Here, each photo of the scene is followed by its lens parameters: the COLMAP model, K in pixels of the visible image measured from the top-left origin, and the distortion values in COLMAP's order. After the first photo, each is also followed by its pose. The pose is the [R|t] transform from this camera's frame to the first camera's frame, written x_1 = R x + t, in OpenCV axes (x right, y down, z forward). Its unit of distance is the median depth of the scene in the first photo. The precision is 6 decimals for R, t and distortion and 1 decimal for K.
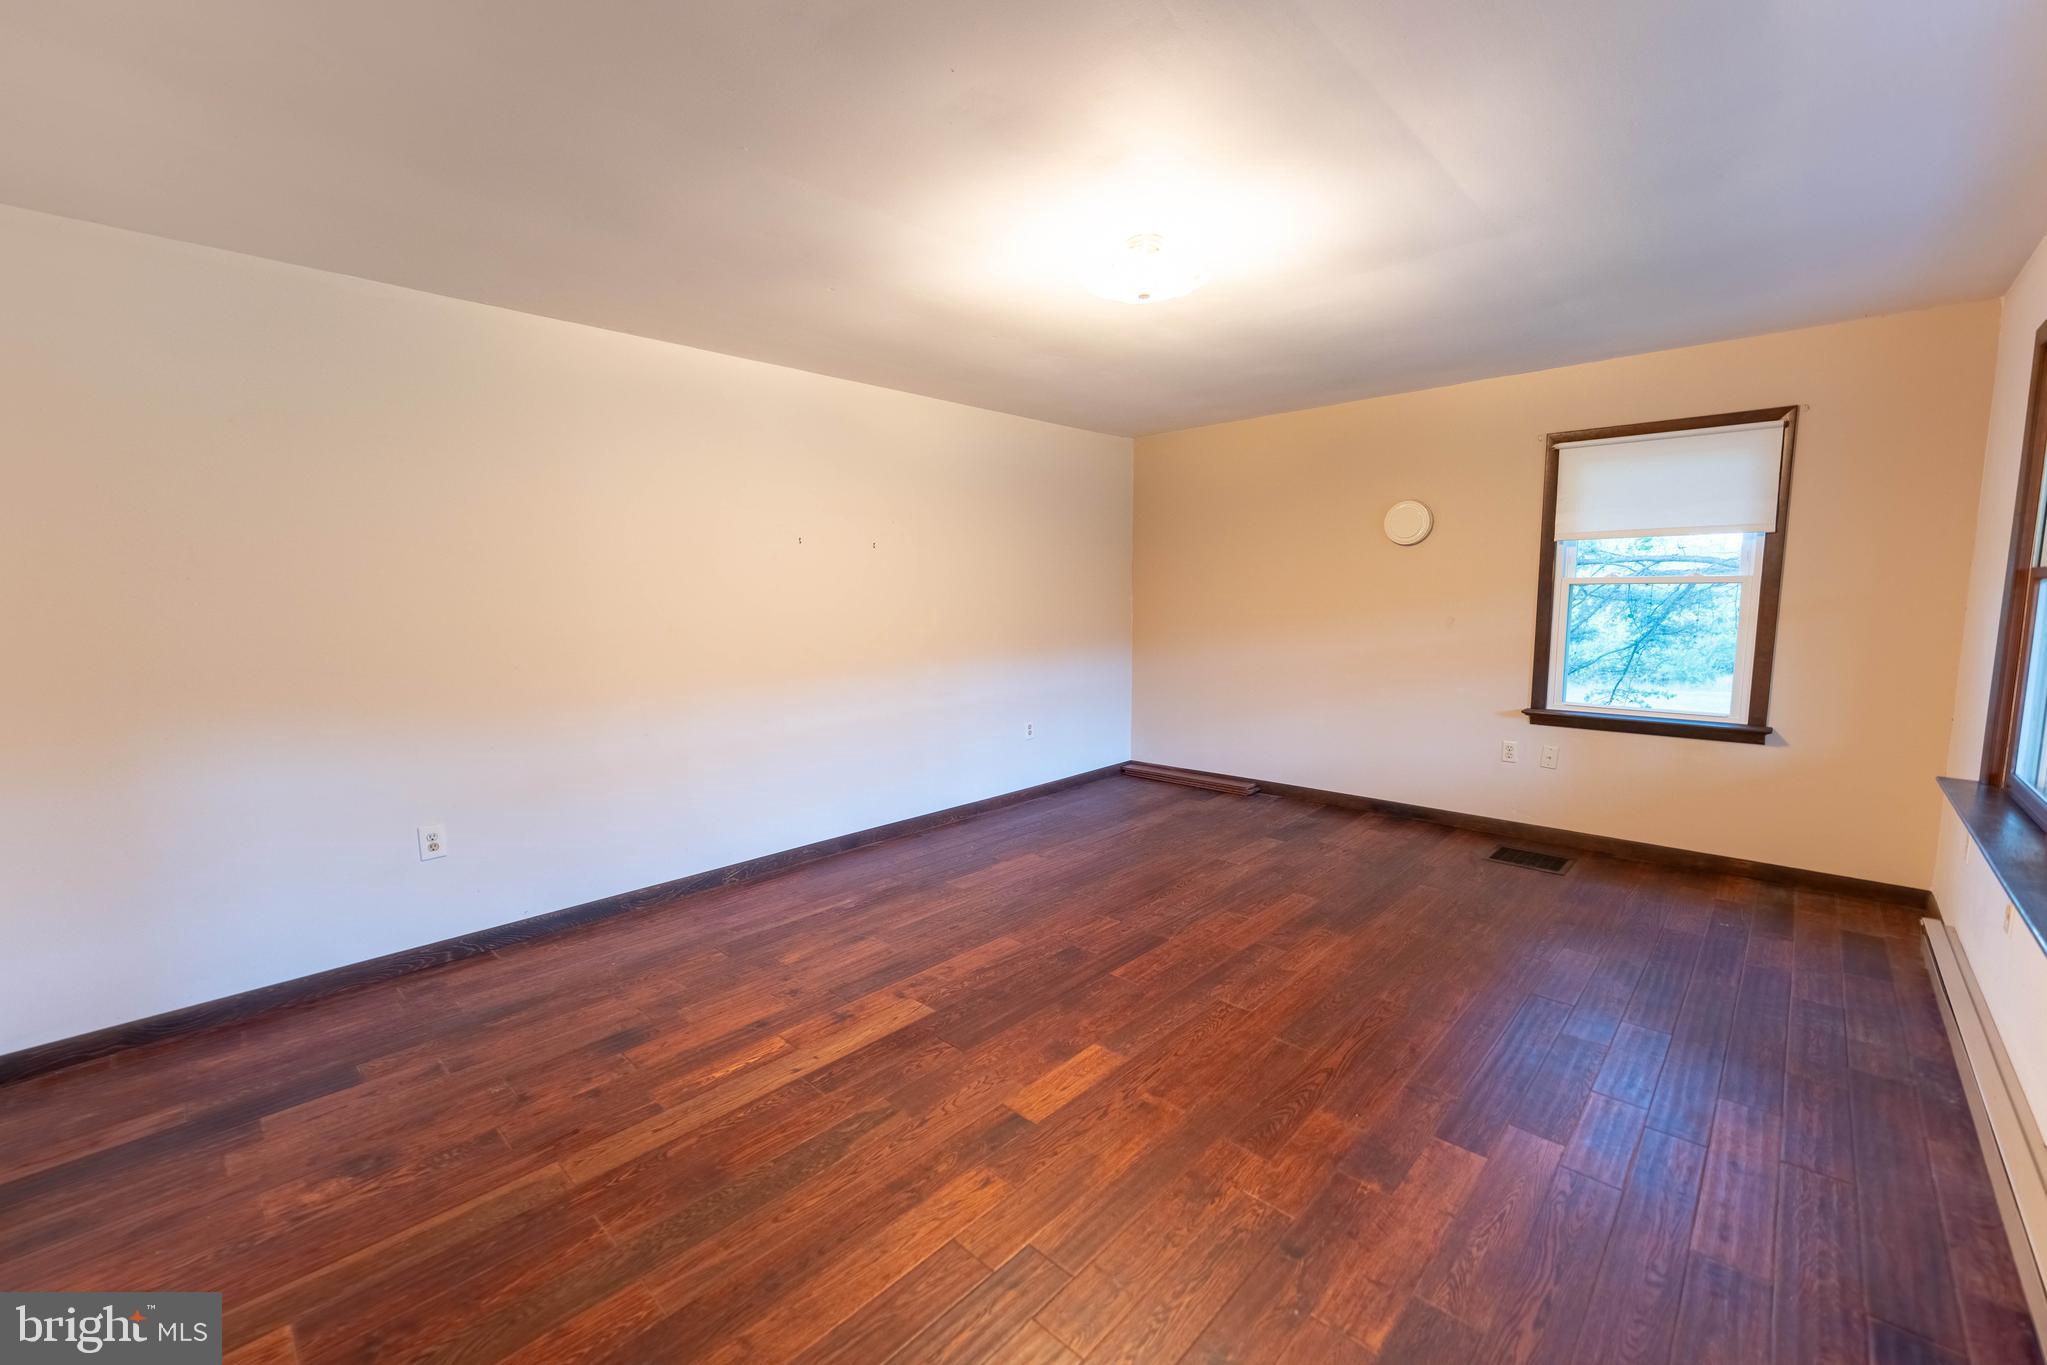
lens RADIAL K [[816.3, 0, 1018.6], [0, 816.3, 676.9], [0, 0, 1]] dist [-0.002051, -0.000585]
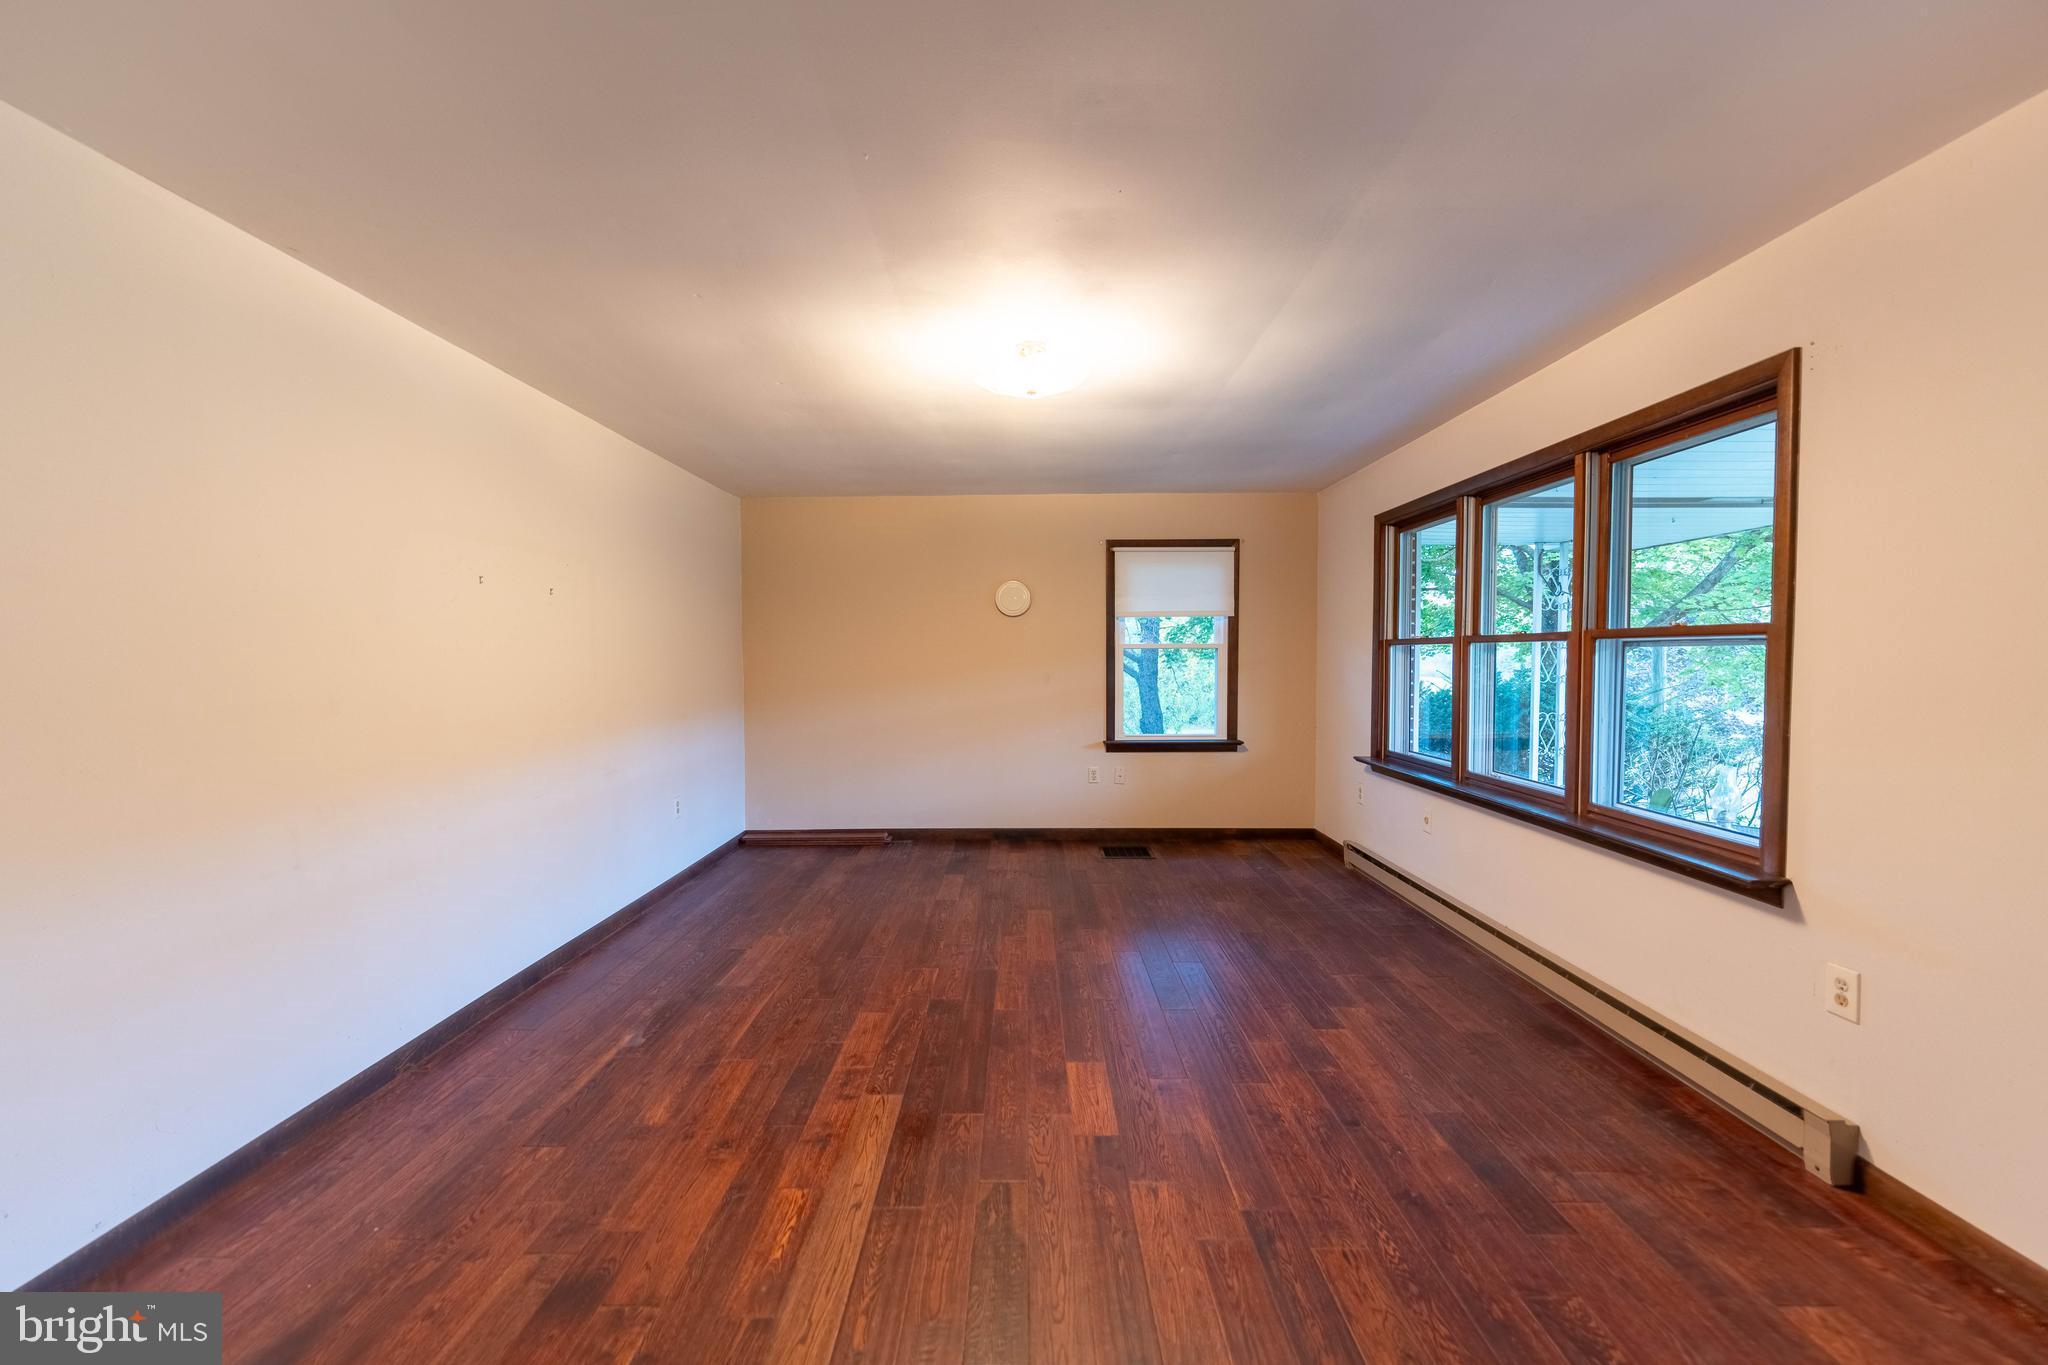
lens RADIAL K [[816.7, 0, 978.4], [0, 816.7, 686.8], [0, 0, 1]] dist [-0.002051, -0.000585]
pose [[0.739988, -0.021131, 0.672288, -0.516075], [0.069378, 0.996573, -0.045040, -0.004677], [-0.669033, 0.079971, 0.738918, 0.173460]]
